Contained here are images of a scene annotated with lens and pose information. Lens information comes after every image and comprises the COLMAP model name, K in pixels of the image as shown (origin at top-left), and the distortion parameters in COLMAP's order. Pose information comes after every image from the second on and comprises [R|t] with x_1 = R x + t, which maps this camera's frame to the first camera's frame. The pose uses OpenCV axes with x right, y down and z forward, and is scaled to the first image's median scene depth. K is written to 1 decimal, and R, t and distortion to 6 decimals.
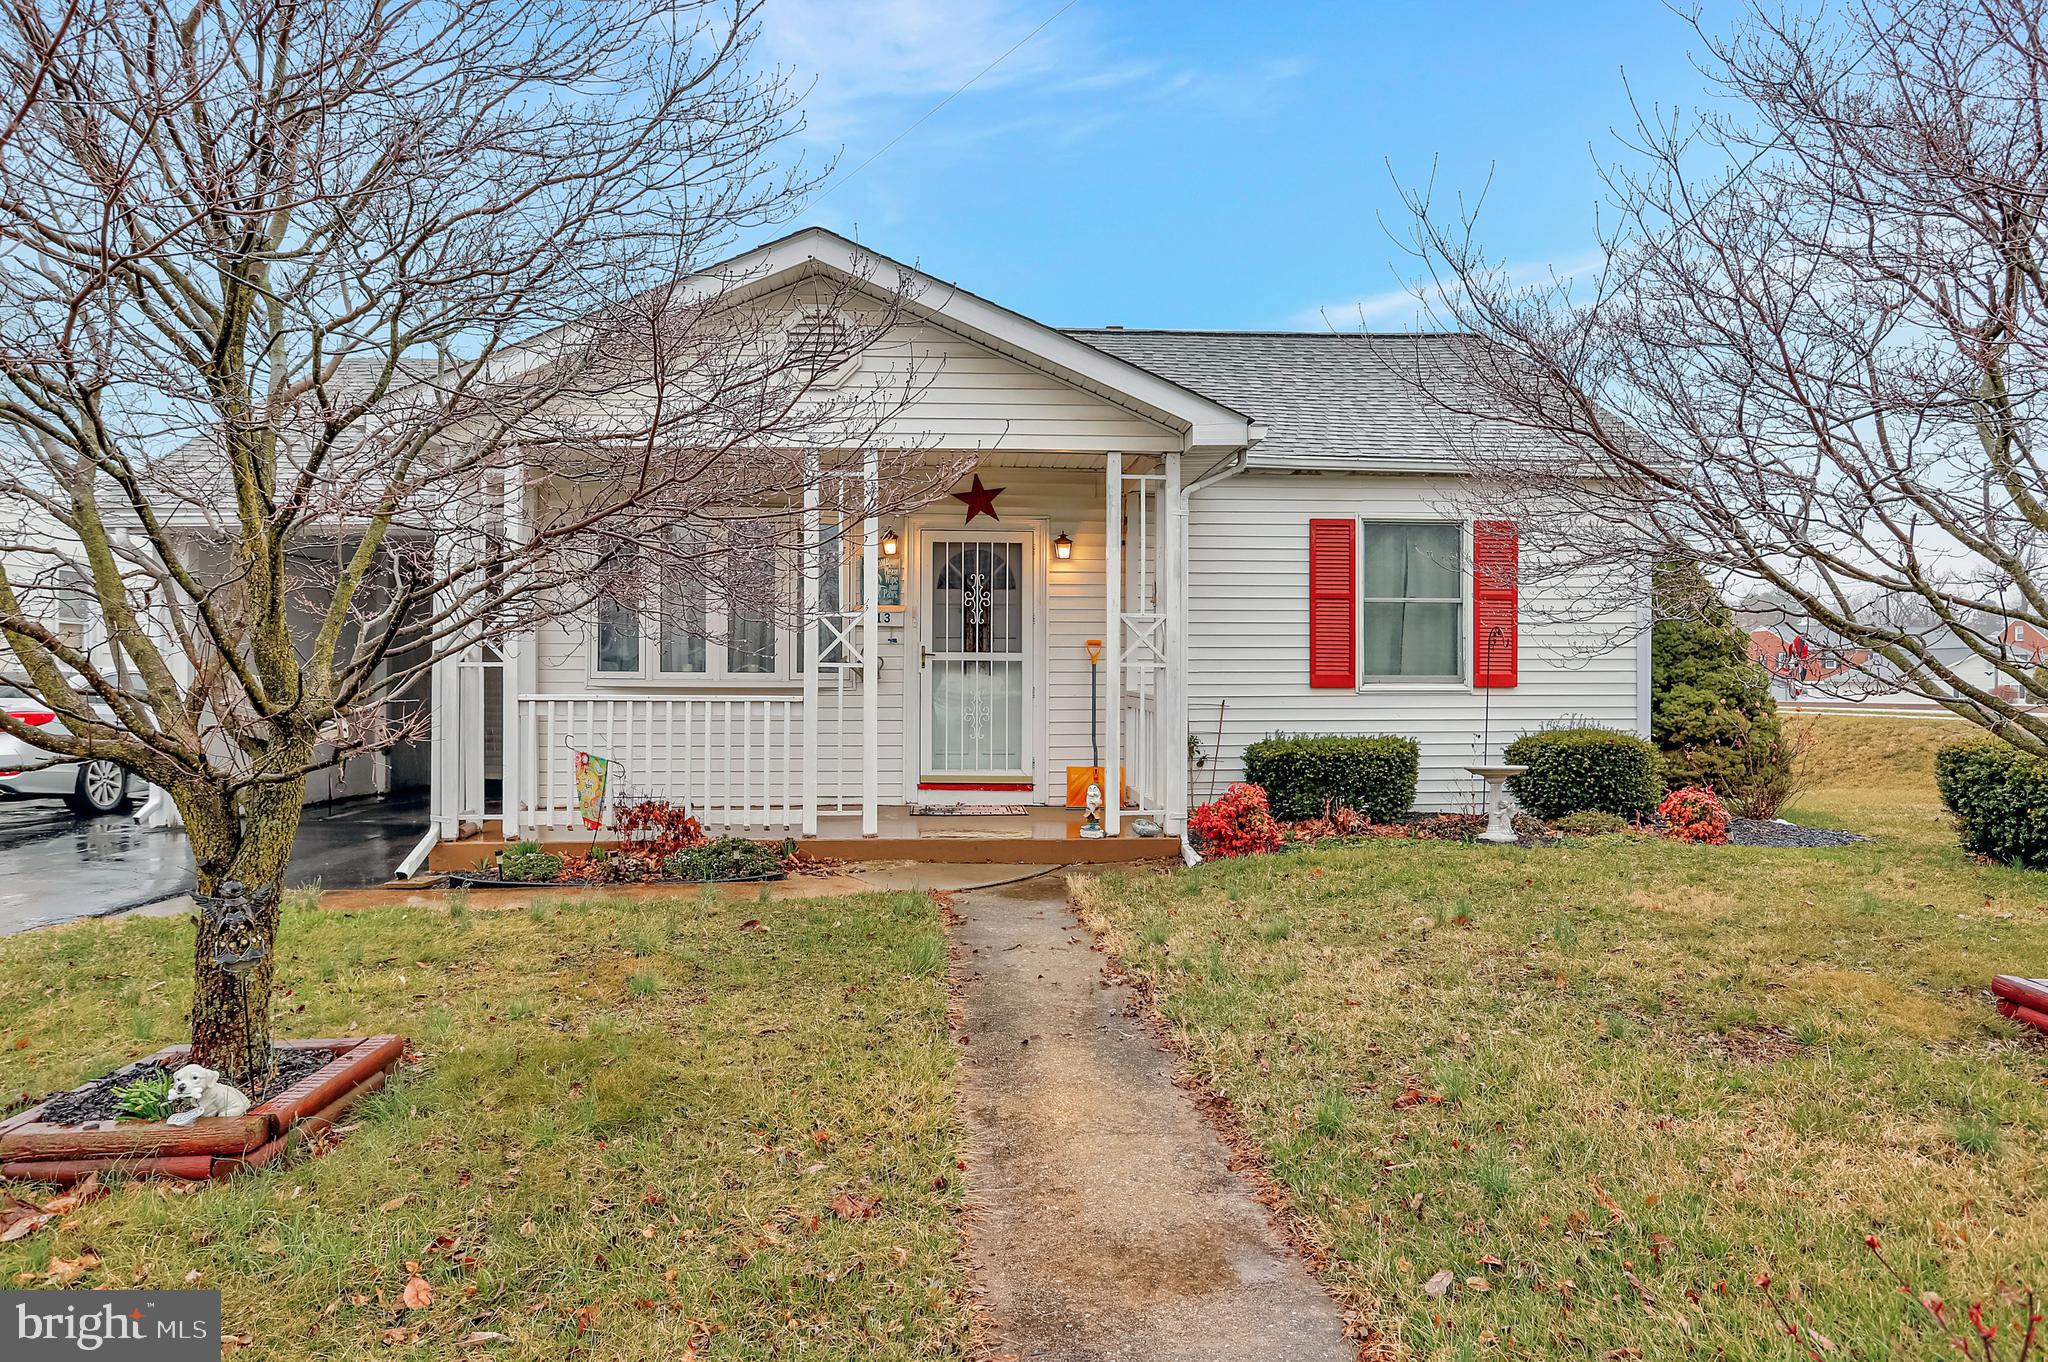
lens RADIAL K [[1215.2, 0, 1024.0], [0, 1215.2, 681.0], [0, 0, 1]] dist [-0.000451, 0.000104]
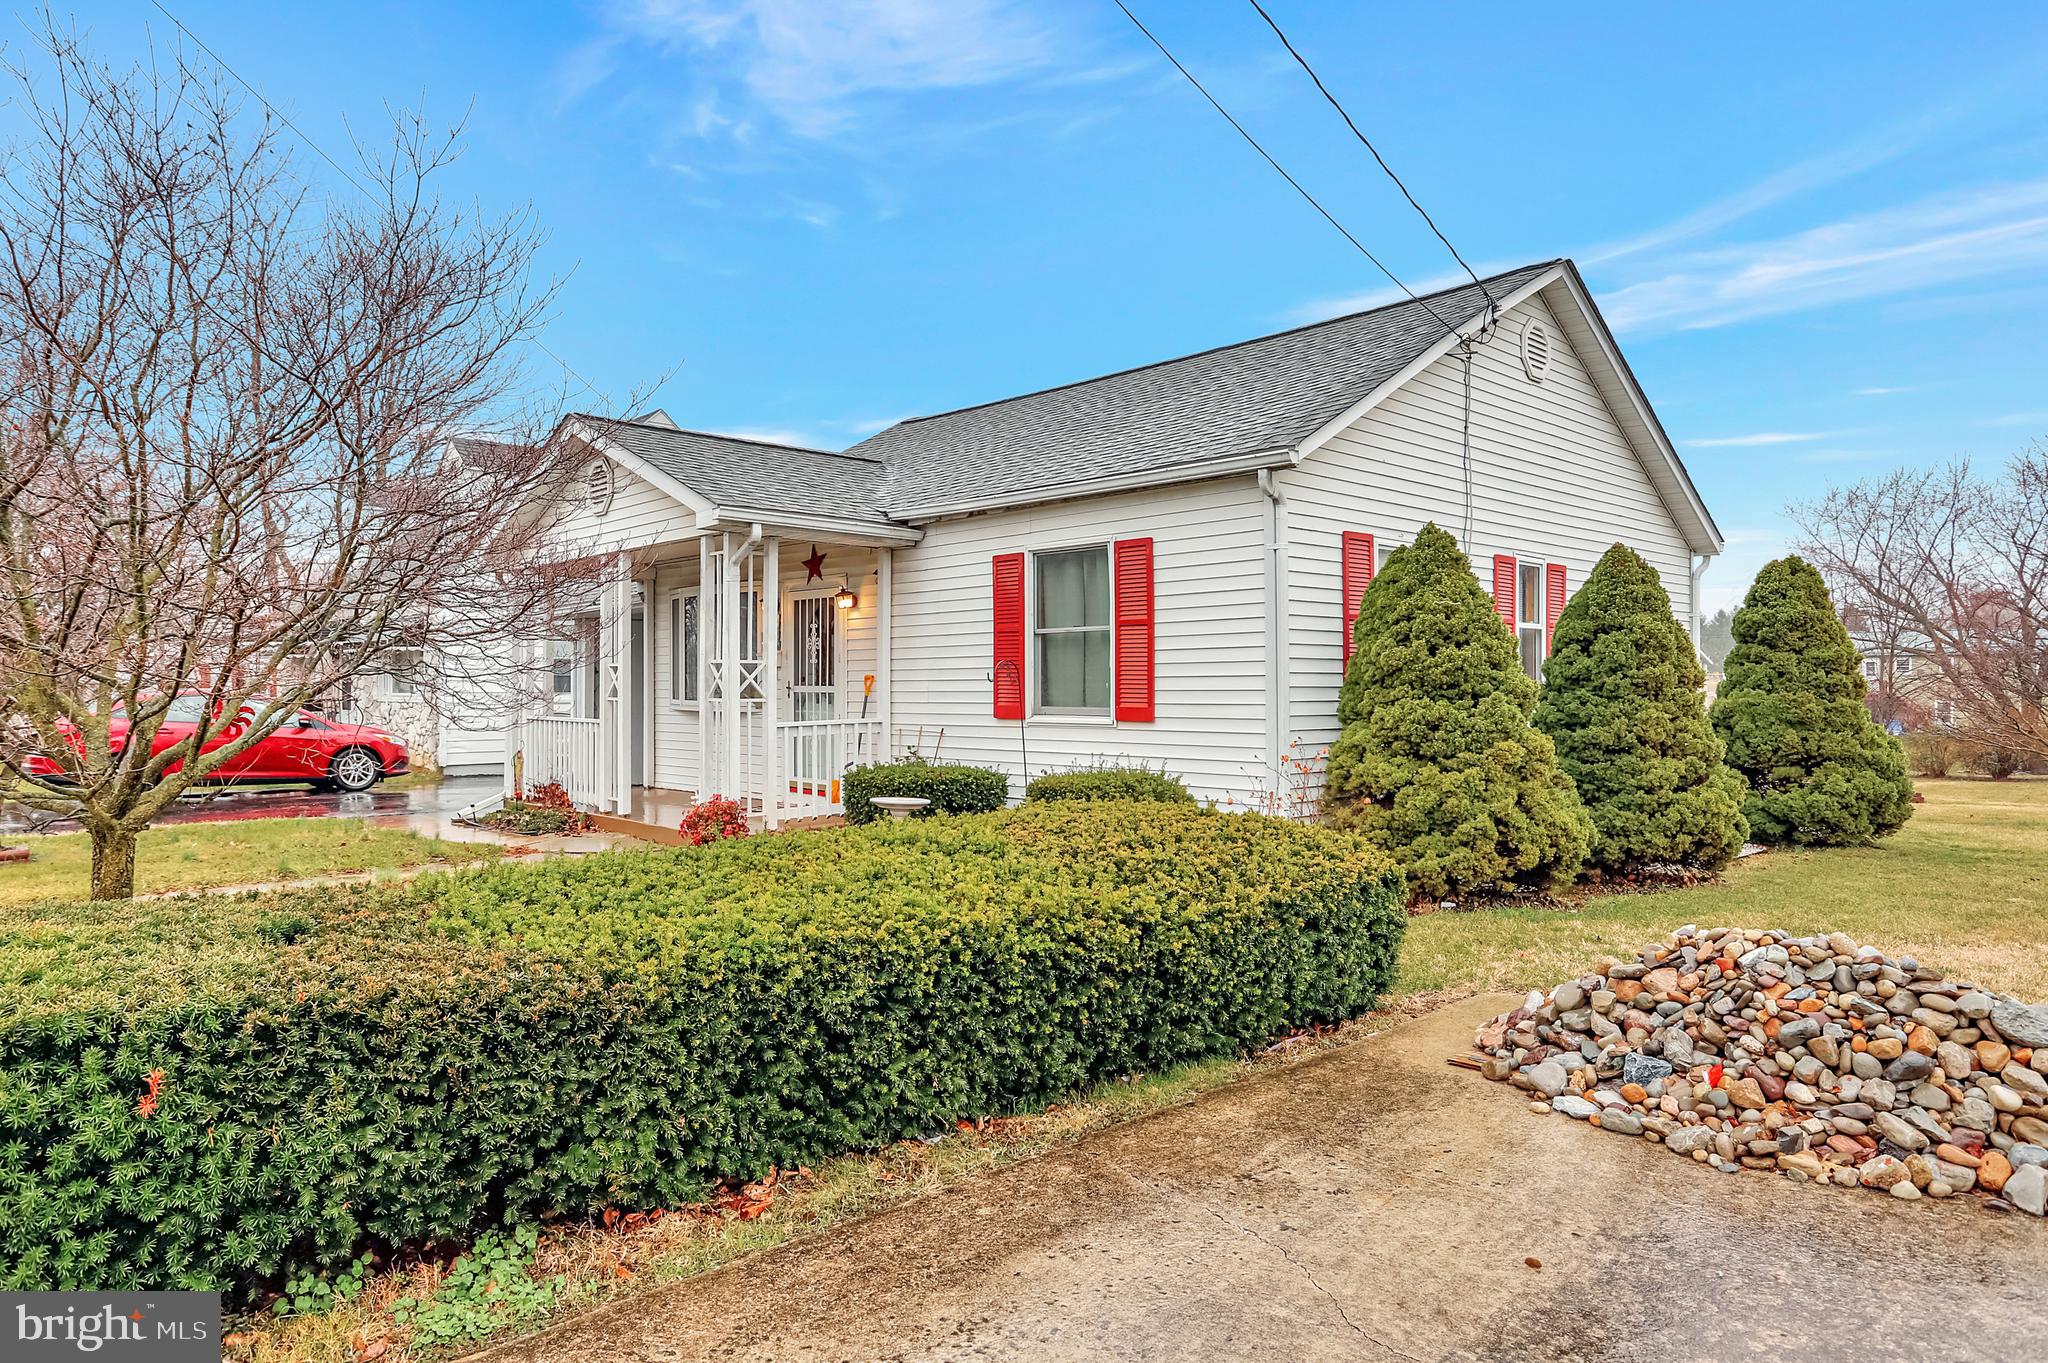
lens RADIAL K [[1215.2, 0, 1024.0], [0, 1215.2, 681.5], [0, 0, 1]] dist [-0.000451, 0.000104]
pose [[0.637060, -0.005728, -0.770793, 1.060337], [0.005152, 0.999982, -0.003173, -0.022735], [0.770797, -0.001949, 0.637077, 0.360254]]
